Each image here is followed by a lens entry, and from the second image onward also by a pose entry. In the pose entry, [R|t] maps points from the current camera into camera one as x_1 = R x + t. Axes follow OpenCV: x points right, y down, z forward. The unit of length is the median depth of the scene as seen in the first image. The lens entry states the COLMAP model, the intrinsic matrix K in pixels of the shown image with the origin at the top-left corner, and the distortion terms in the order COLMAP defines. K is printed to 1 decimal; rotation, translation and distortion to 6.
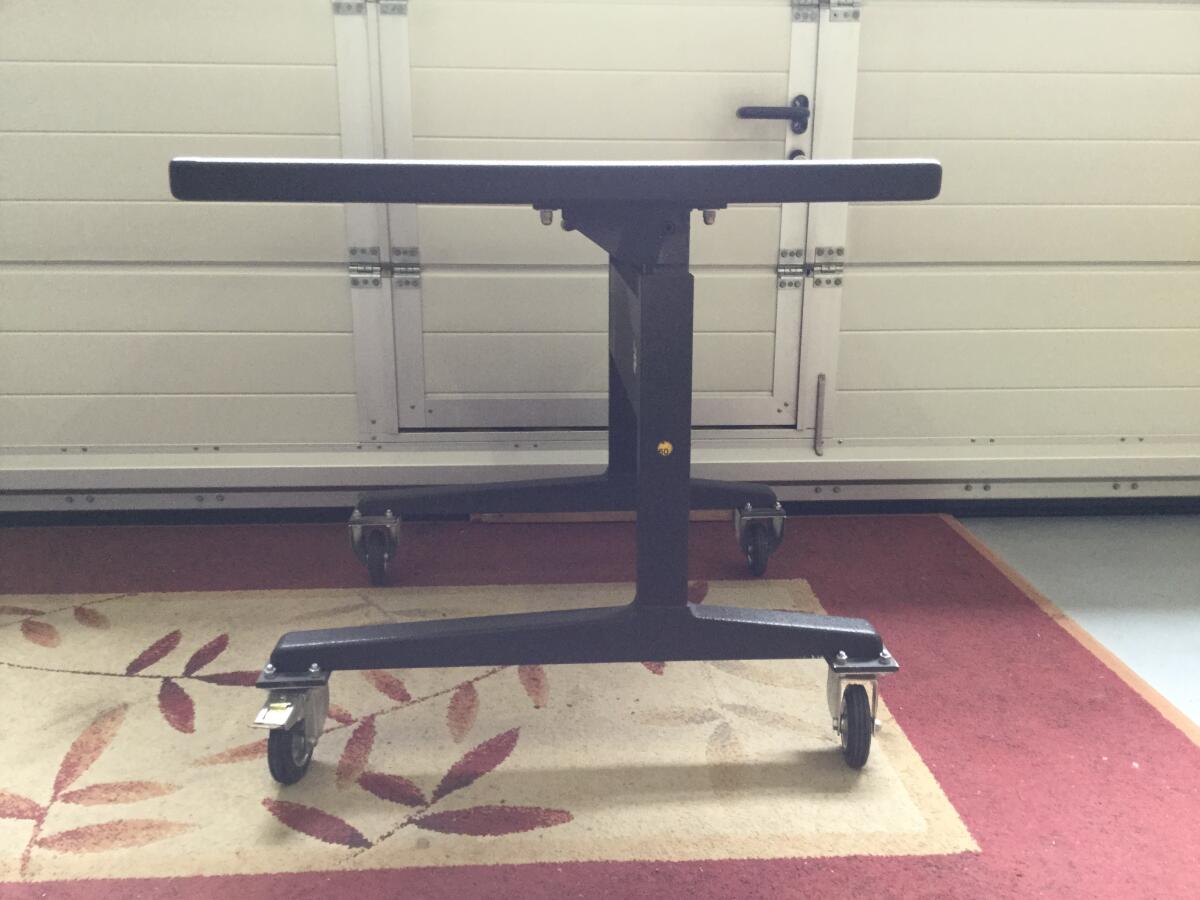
lens RADIAL K [[1089.7, 0, 604.5], [0, 1089.7, 453.5], [0, 0, 1]] dist [0.078619, -0.124796]
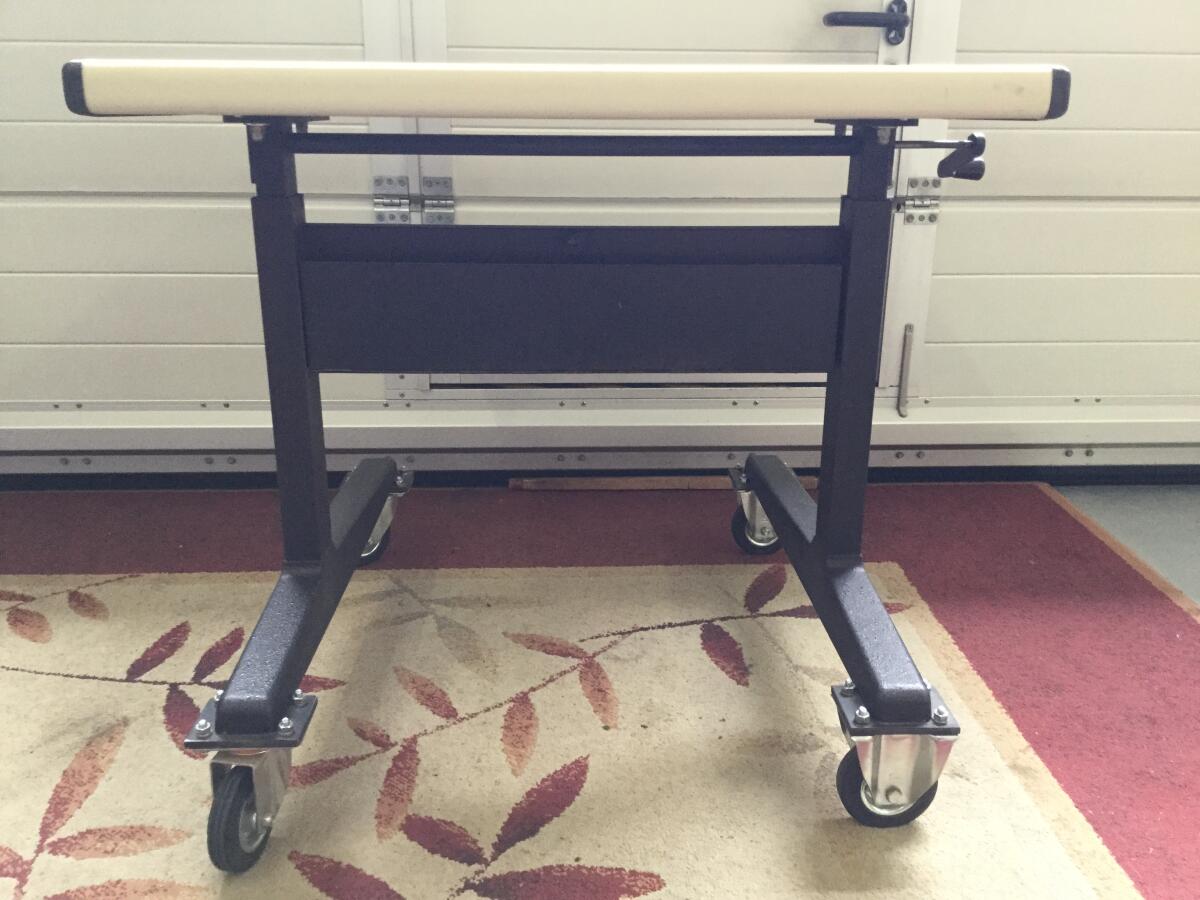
lens RADIAL K [[1089.7, 0, 594.1], [0, 1089.7, 450.7], [0, 0, 1]] dist [0.078619, -0.124796]
pose [[0.999845, 0.007824, -0.015767, -0.055950], [-0.006857, 0.998146, 0.060479, -0.032229], [0.016211, -0.060361, 0.998045, 0.155536]]
